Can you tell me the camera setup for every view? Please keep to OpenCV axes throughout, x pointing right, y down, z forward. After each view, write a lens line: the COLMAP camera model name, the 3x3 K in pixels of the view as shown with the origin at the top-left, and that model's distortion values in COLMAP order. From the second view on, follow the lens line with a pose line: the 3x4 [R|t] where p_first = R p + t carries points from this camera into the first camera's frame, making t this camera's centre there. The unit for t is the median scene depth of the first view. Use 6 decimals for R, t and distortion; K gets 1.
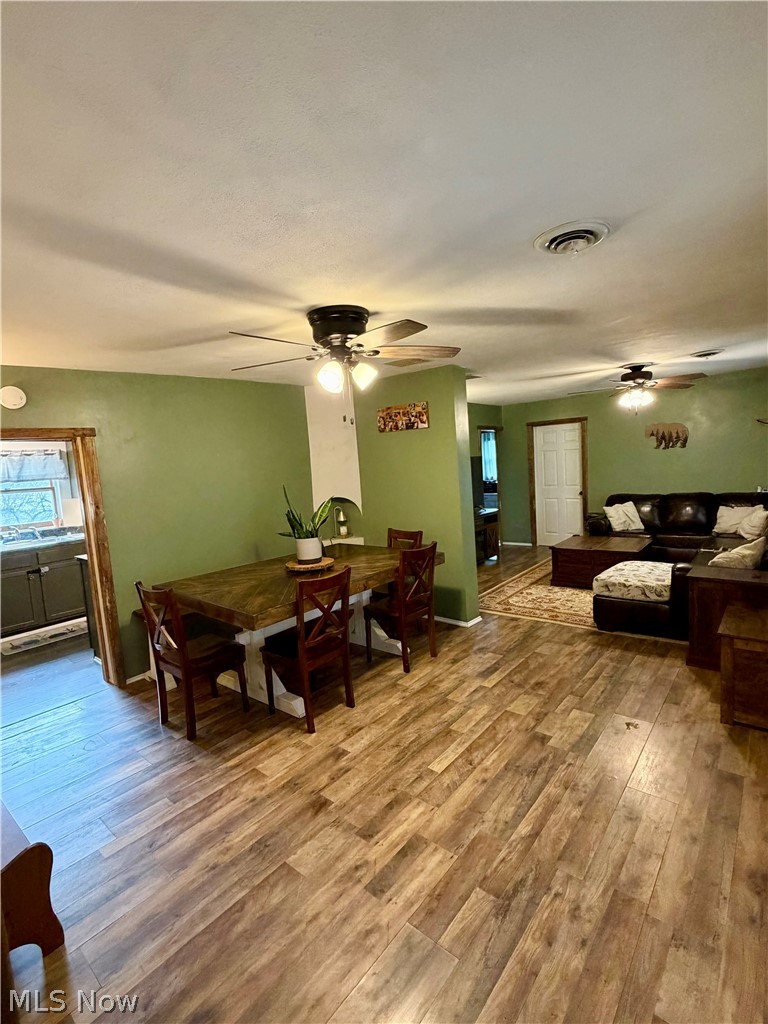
lens RADIAL K [[476.1, 0, 383.5], [0, 476.1, 511.3], [0, 0, 1]] dist [0.003171, 0.000710]
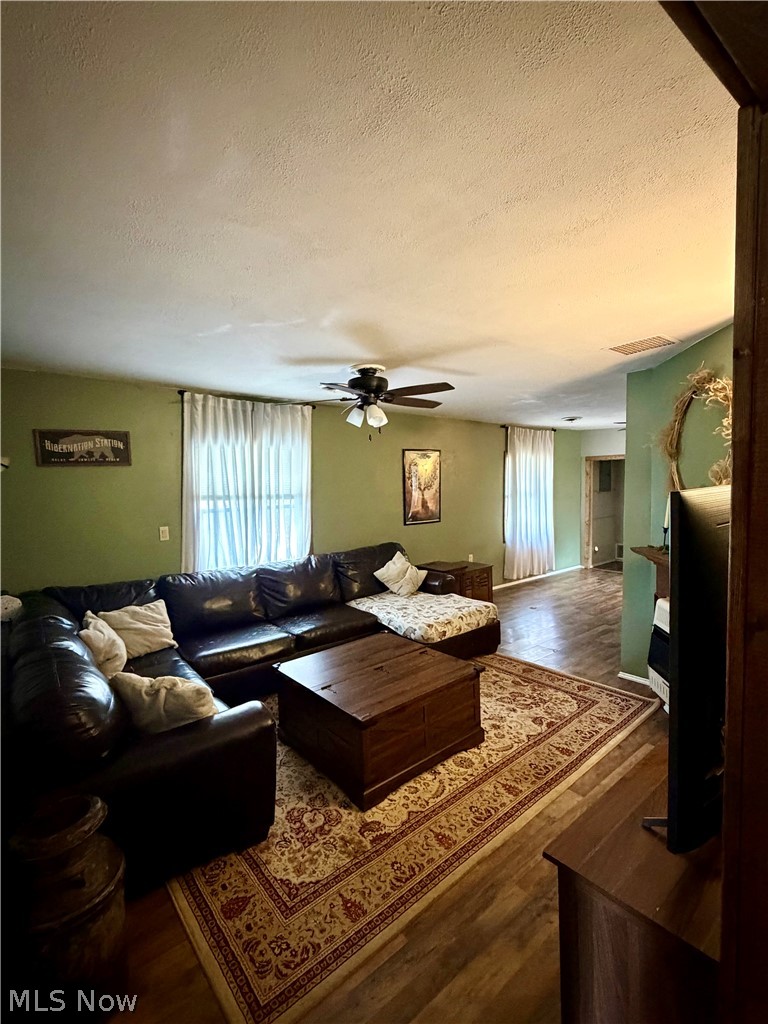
lens RADIAL K [[476.1, 0, 386.4], [0, 476.1, 511.4], [0, 0, 1]] dist [0.003171, 0.000710]
pose [[-0.977177, 0.075711, 0.198479, 0.768297], [0.107387, 0.982213, 0.154032, -0.414803], [-0.183286, 0.171831, -0.967926, 3.396172]]
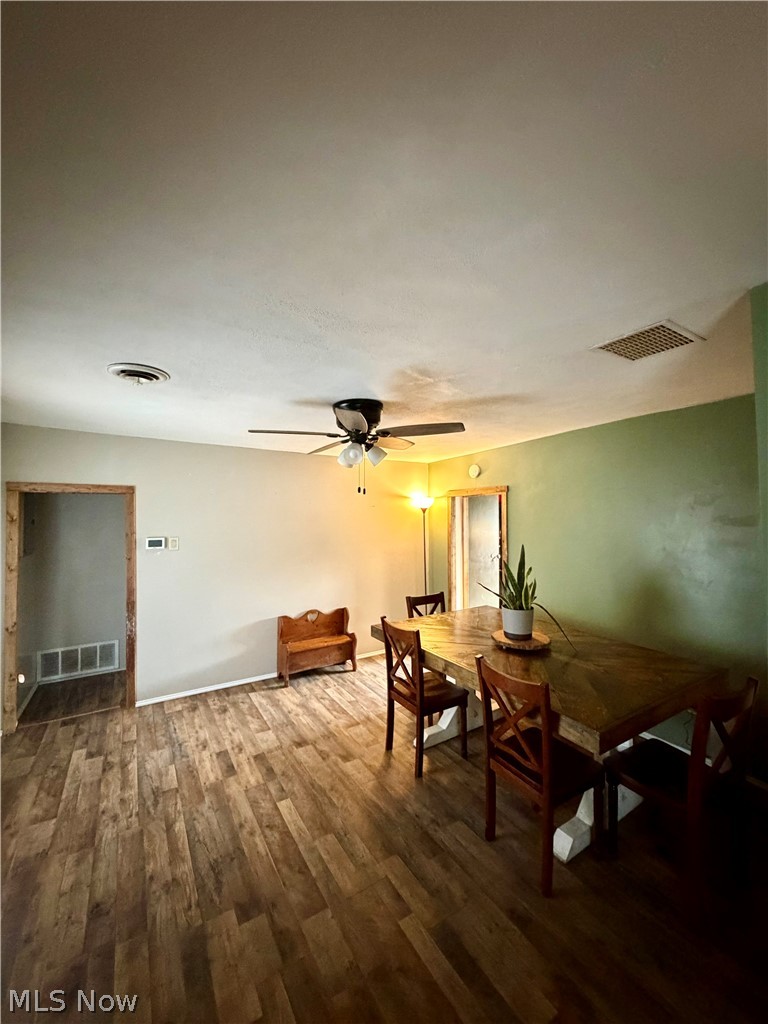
lens RADIAL K [[407.6, 0, 386.5], [0, 407.6, 510.5], [0, 0, 1]] dist [0.001255, 0.000216]
pose [[-0.302001, 0.056590, -0.951626, 0.899930], [-0.076599, 0.993568, 0.083394, -0.242734], [0.950225, 0.098079, -0.295724, 1.424268]]
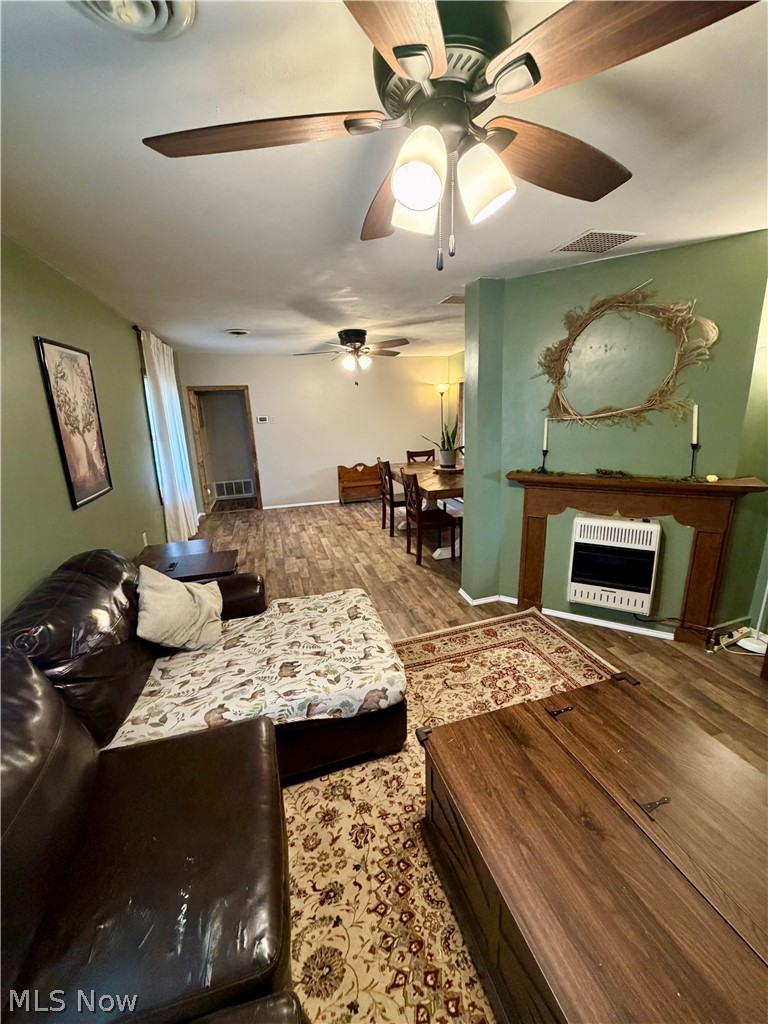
lens RADIAL K [[407.6, 0, 387.8], [0, 407.6, 507.3], [0, 0, 1]] dist [0.001255, 0.000216]
pose [[-0.543076, 0.284678, -0.789954, 1.482911], [-0.020006, 0.936121, 0.351107, -0.330110], [0.839445, 0.206482, -0.502690, 2.230502]]
